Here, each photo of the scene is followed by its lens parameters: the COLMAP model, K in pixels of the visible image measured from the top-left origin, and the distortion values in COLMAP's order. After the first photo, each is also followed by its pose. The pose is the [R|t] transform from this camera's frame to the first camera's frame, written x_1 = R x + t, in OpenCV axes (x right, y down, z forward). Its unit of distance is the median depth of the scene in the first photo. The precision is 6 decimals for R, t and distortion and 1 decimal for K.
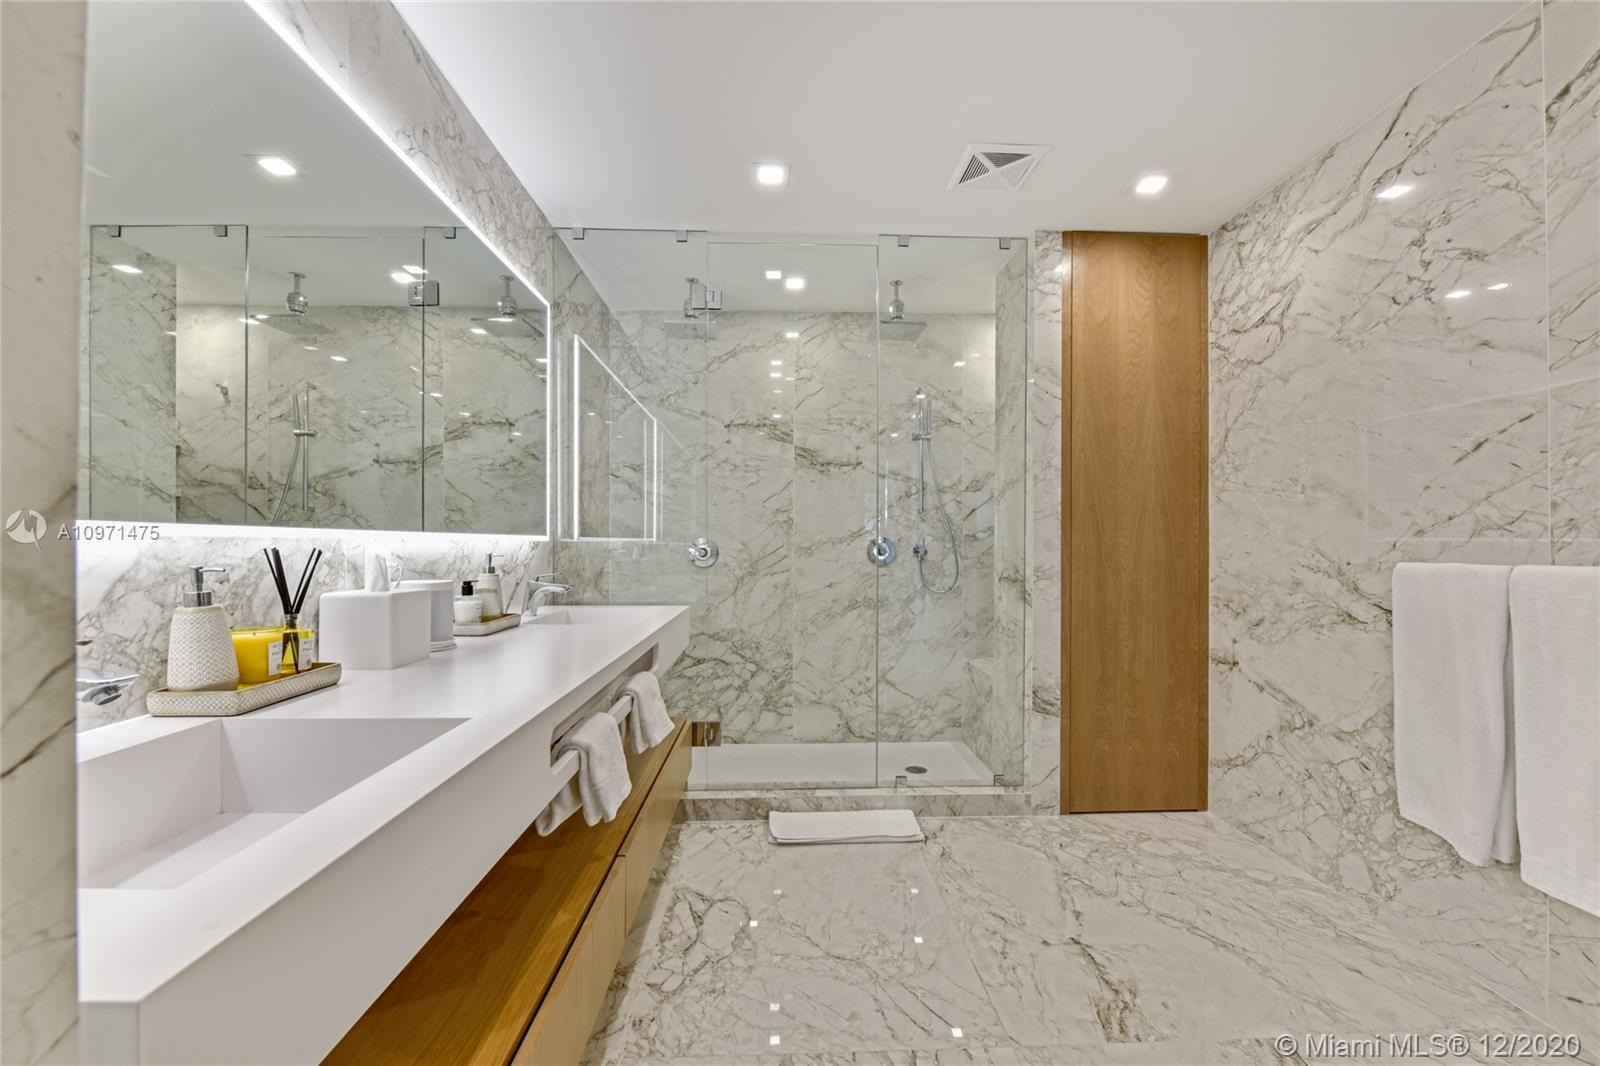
lens RADIAL K [[647.2, 0, 801.0], [0, 647.2, 542.5], [0, 0, 1]] dist [0.002130, -0.002887]
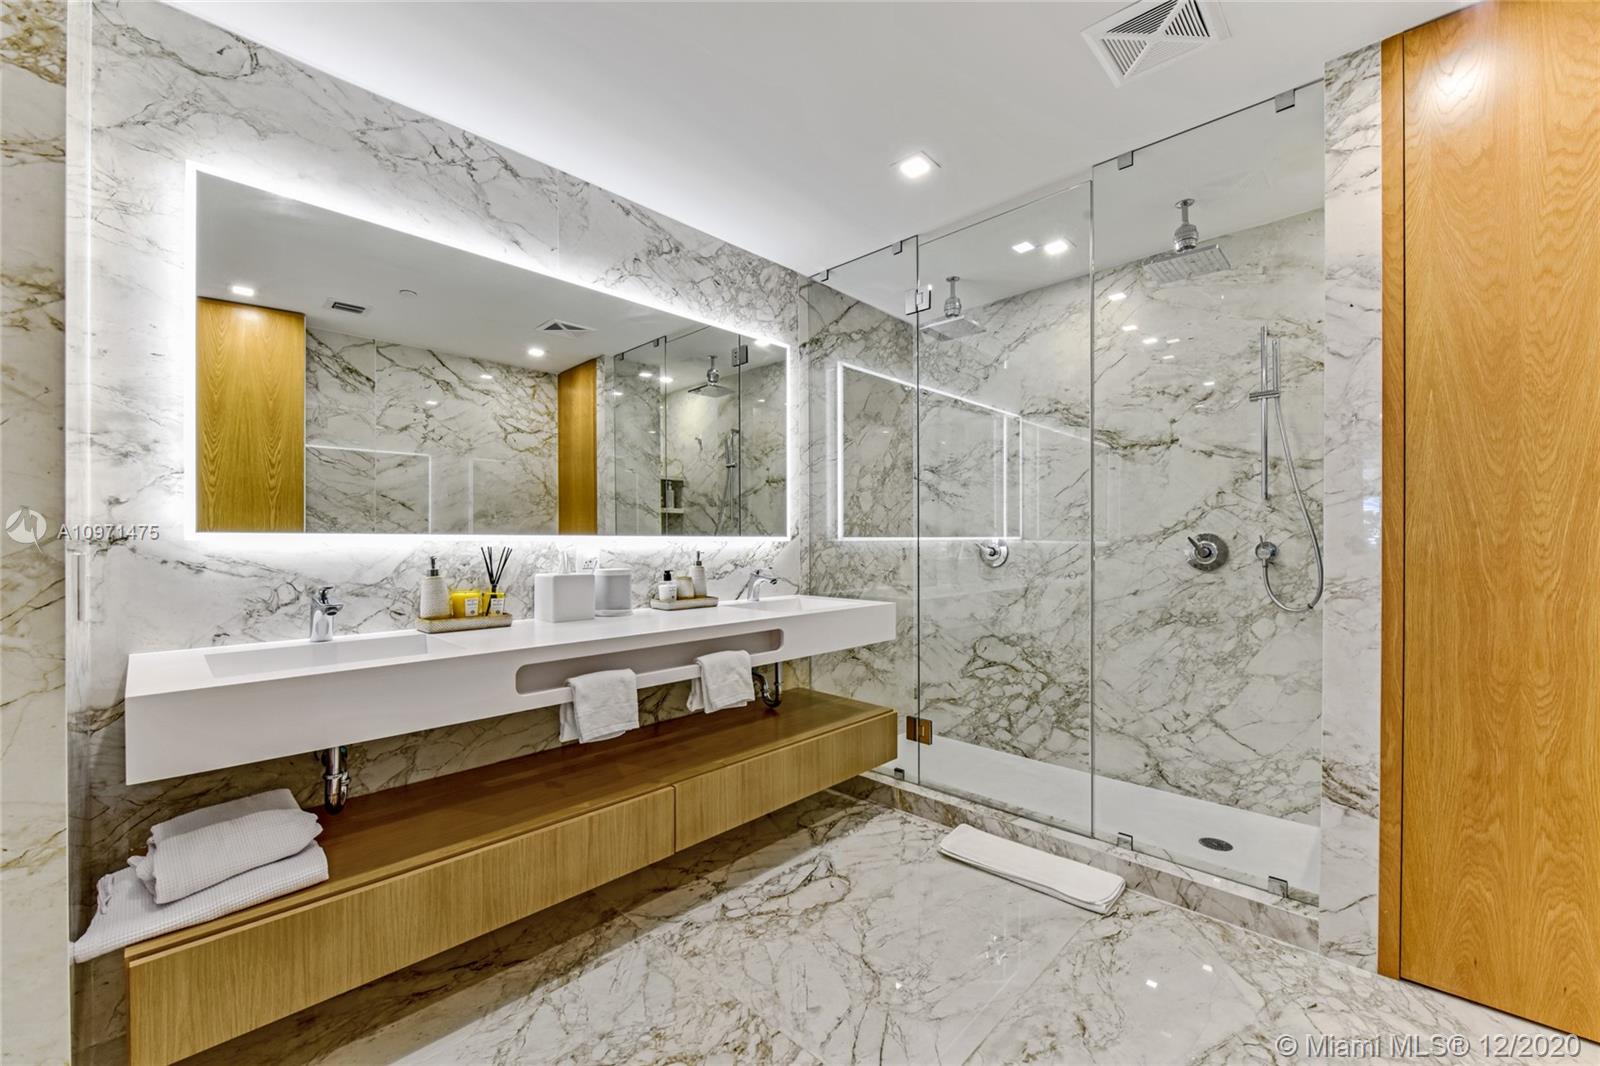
lens RADIAL K [[647.2, 0, 801.0], [0, 647.2, 542.5], [0, 0, 1]] dist [0.002130, -0.002887]
pose [[0.693273, -0.001969, -0.720672, 0.436928], [0.004024, 0.999991, 0.001139, -0.000796], [0.720663, -0.003689, 0.693275, 0.154262]]
